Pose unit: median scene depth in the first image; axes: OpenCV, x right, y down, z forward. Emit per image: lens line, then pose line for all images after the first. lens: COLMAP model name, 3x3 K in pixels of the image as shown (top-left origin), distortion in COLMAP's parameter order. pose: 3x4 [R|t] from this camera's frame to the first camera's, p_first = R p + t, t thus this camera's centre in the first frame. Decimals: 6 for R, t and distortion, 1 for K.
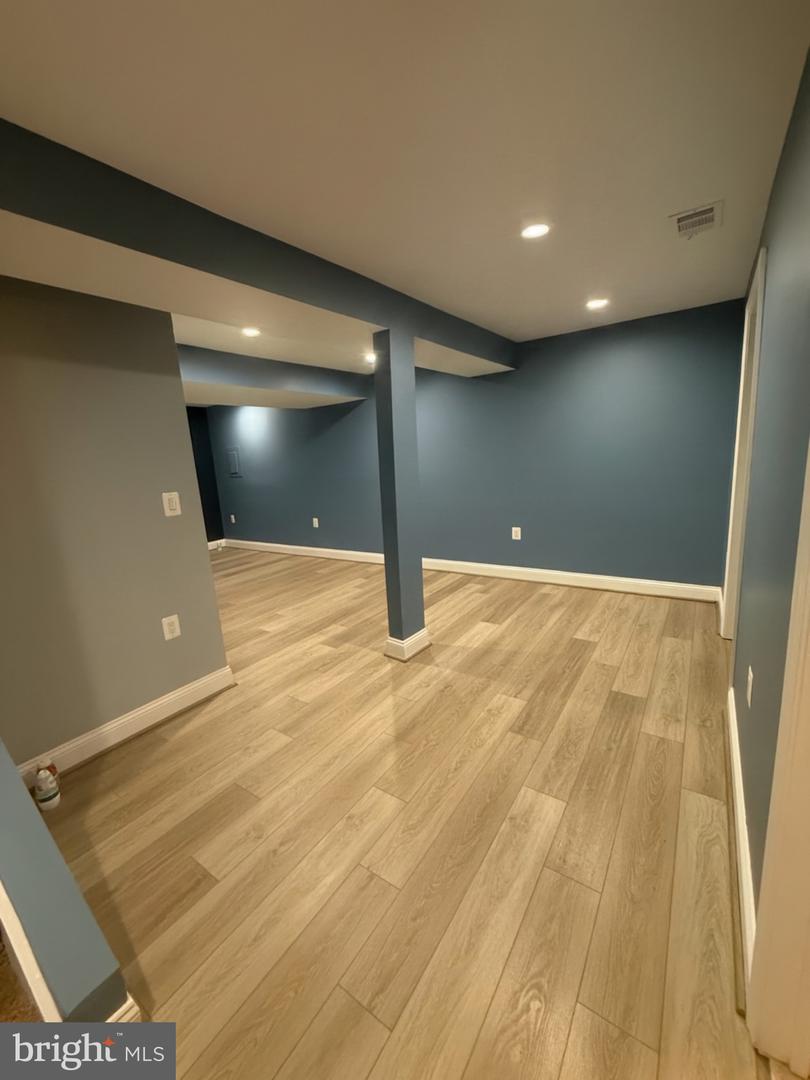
lens RADIAL K [[440.0, 0, 405.0], [0, 440.0, 540.0], [0, 0, 1]] dist [-0.000054, 0.000049]
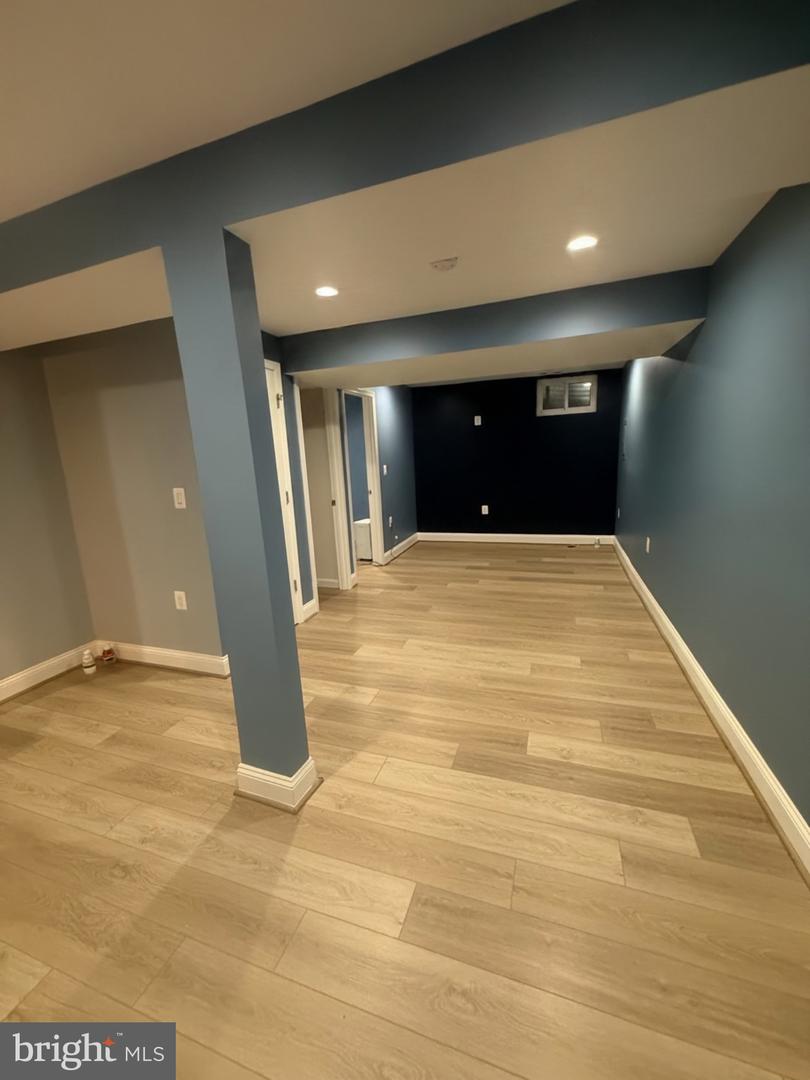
lens RADIAL K [[440.0, 0, 405.0], [0, 440.0, 540.0], [0, 0, 1]] dist [-0.000054, 0.000049]
pose [[0.254838, 0.238389, -0.937138, 0.617462], [-0.153608, 0.966810, 0.204166, -0.258650], [0.954705, 0.091922, 0.282999, 1.120453]]
